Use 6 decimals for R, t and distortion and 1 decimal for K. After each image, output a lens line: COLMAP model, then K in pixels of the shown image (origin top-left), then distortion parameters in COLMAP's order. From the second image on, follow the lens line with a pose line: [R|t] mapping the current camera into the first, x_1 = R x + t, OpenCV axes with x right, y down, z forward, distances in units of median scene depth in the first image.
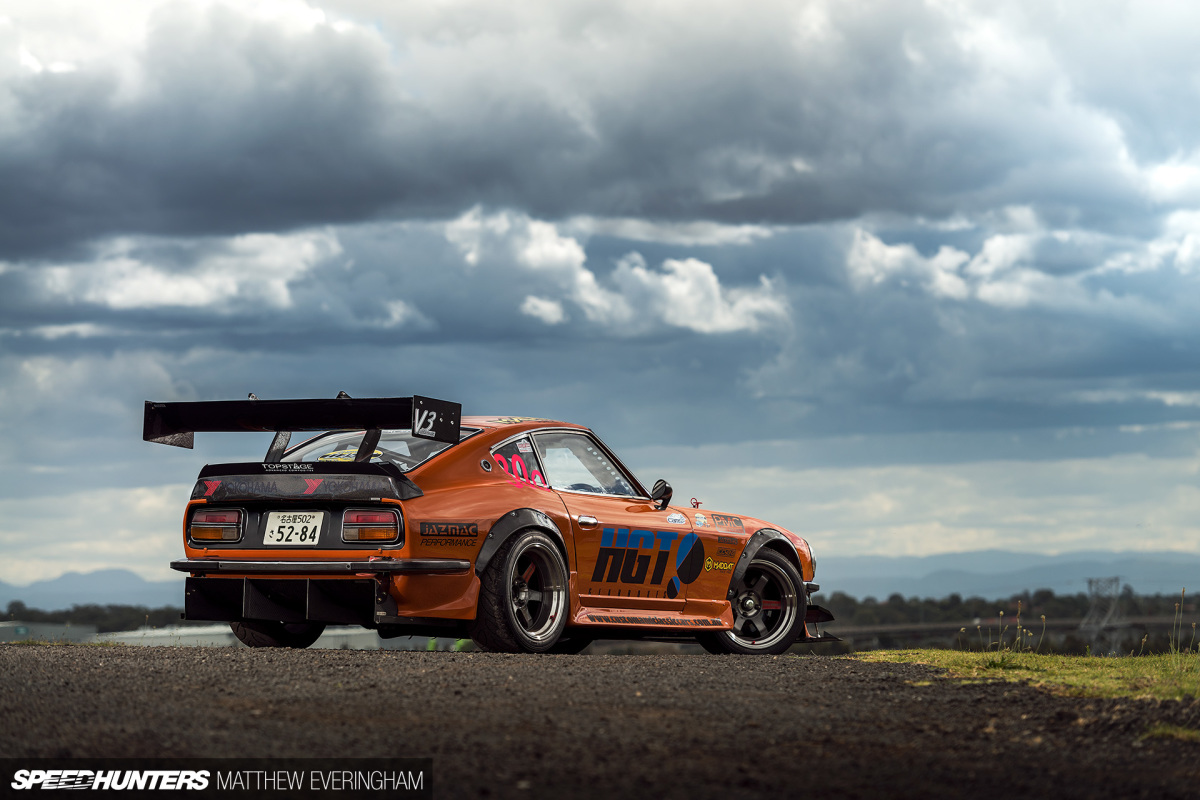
lens RADIAL K [[4246.1, 0, 600.0], [0, 4246.1, 400.0], [0, 0, 1]] dist [0.038524, 1.274032]
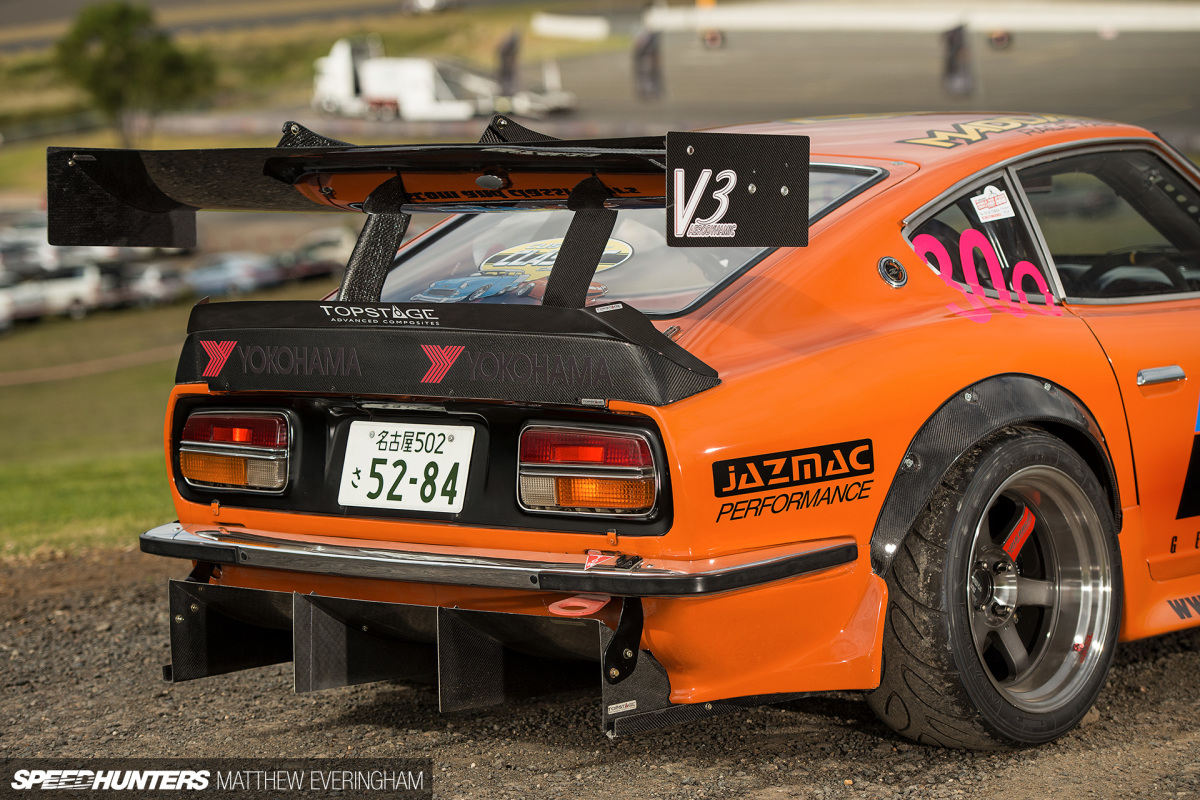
lens RADIAL K [[3679.6, 0, 600.0], [0, 3679.6, 400.0], [0, 0, 1]] dist [0.180016, 1.336259]
pose [[0.989051, -0.039954, -0.142062, -0.005711], [0.058339, 0.990095, 0.127706, -0.018334], [0.135552, -0.134595, 0.981585, 0.669170]]
